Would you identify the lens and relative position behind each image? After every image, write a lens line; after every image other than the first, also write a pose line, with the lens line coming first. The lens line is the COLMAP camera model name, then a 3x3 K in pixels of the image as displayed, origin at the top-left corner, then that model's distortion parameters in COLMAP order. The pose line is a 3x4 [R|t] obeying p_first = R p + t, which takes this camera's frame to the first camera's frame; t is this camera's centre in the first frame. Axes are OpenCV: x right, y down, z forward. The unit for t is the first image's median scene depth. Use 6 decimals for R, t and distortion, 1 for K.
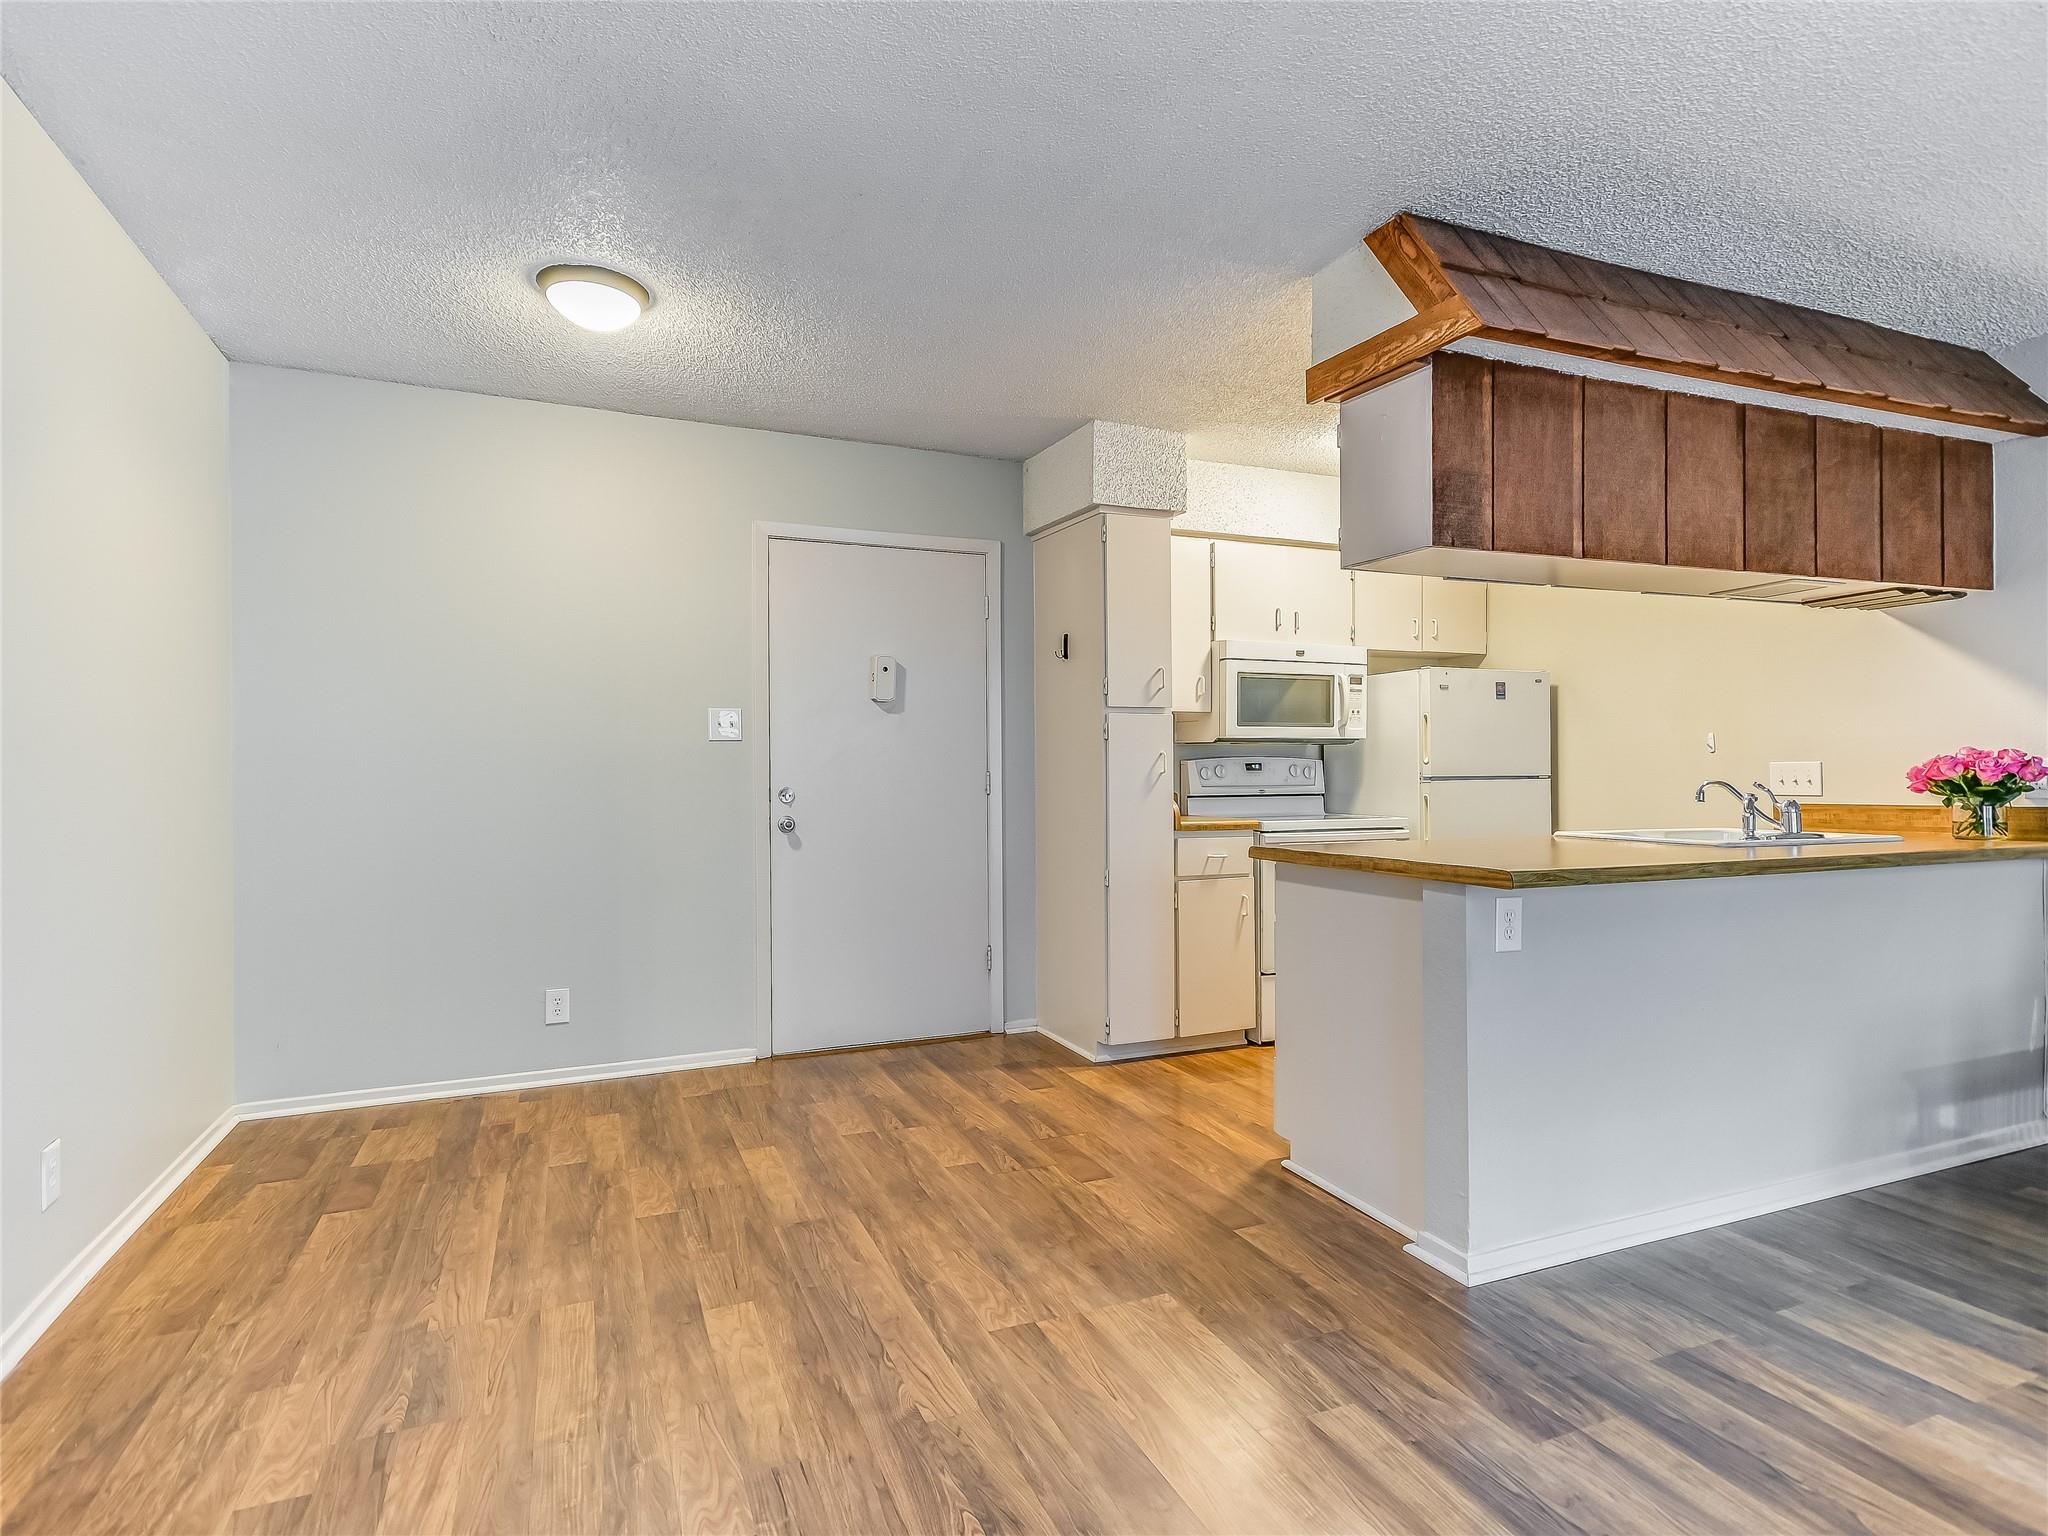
lens RADIAL K [[1144.7, 0, 1018.6], [0, 1144.7, 768.8], [0, 0, 1]] dist [-0.020783, -0.000445]
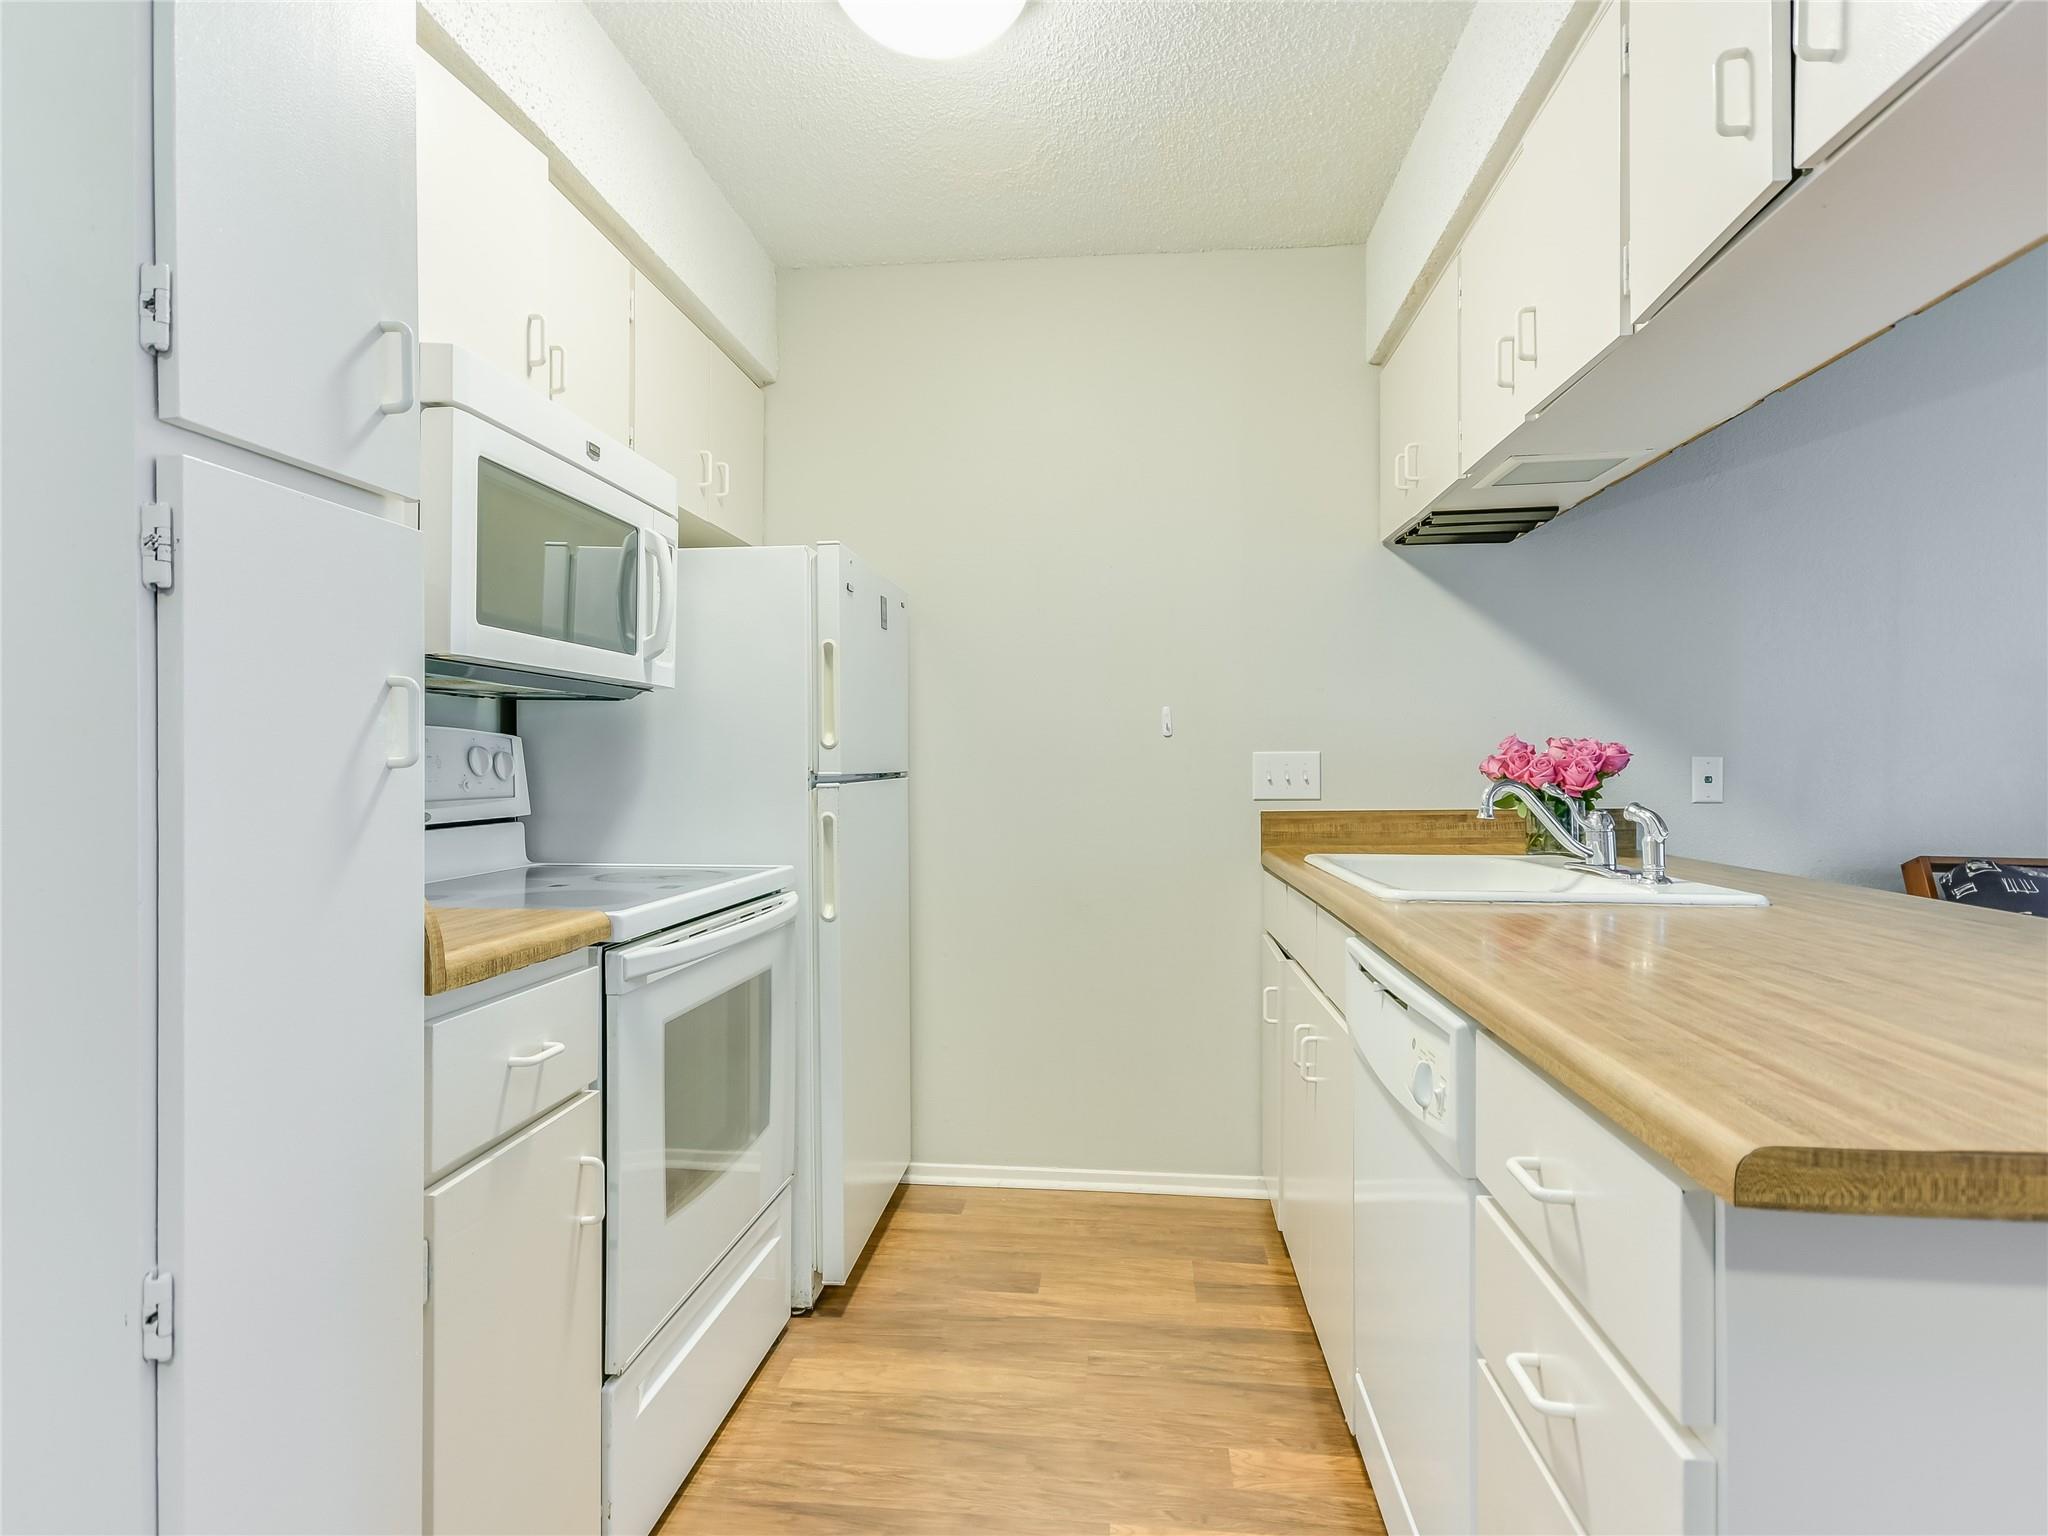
lens RADIAL K [[1144.7, 0, 1019.4], [0, 1144.7, 773.3], [0, 0, 1]] dist [-0.020783, -0.000445]
pose [[0.460397, -0.002193, 0.887710, -0.030062], [-0.002673, 0.999989, 0.003857, 0.004885], [-0.887709, -0.004149, 0.460386, 0.912088]]
